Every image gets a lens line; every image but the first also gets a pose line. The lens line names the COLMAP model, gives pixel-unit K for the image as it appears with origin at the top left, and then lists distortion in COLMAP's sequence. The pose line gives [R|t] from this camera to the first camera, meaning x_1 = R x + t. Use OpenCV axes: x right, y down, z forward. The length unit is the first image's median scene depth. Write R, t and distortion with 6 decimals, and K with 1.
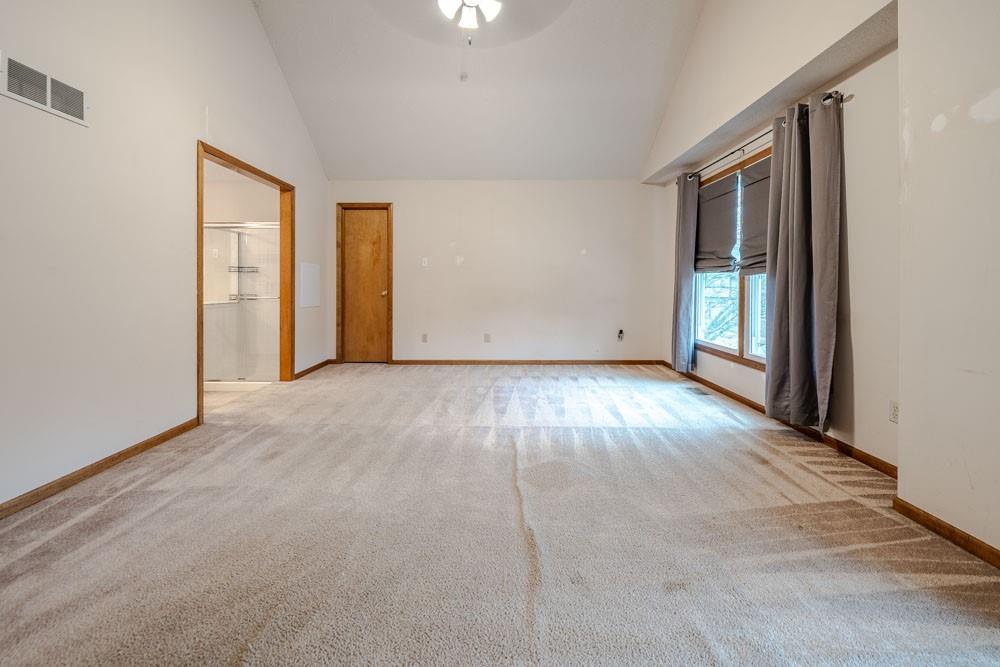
lens RADIAL K [[405.3, 0, 498.0], [0, 405.3, 291.5], [0, 0, 1]] dist [-0.000169, -0.000516]
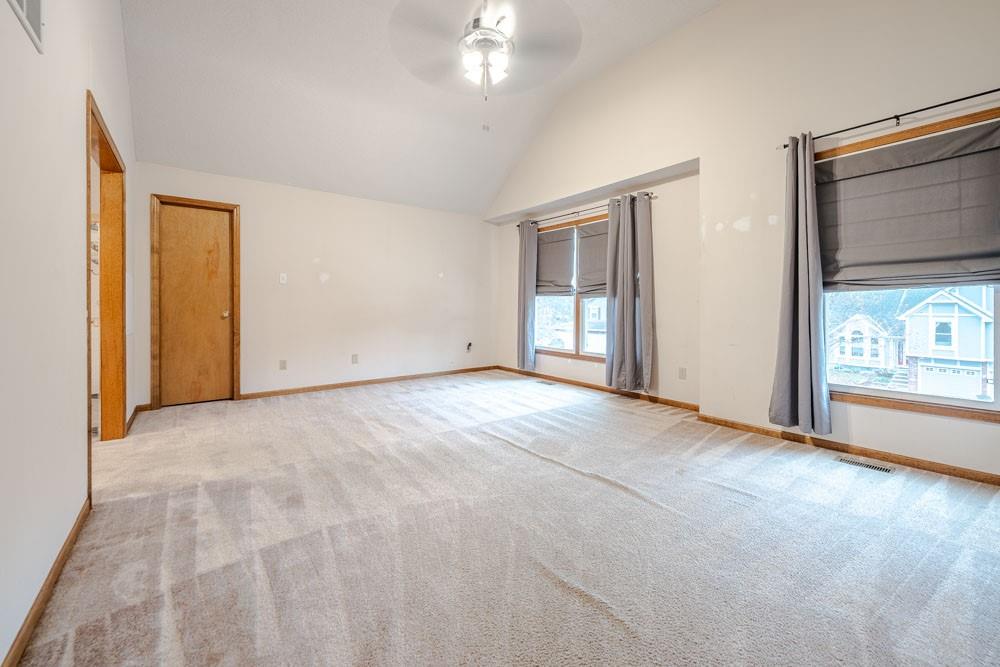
lens RADIAL K [[401.2, 0, 501.0], [0, 401.2, 310.6], [0, 0, 1]] dist [0.000390, -0.000060]
pose [[0.787098, -0.006579, 0.616792, -0.497943], [0.008494, 0.999964, -0.000172, 0.002410], [-0.616769, 0.005375, 0.787126, 0.034908]]
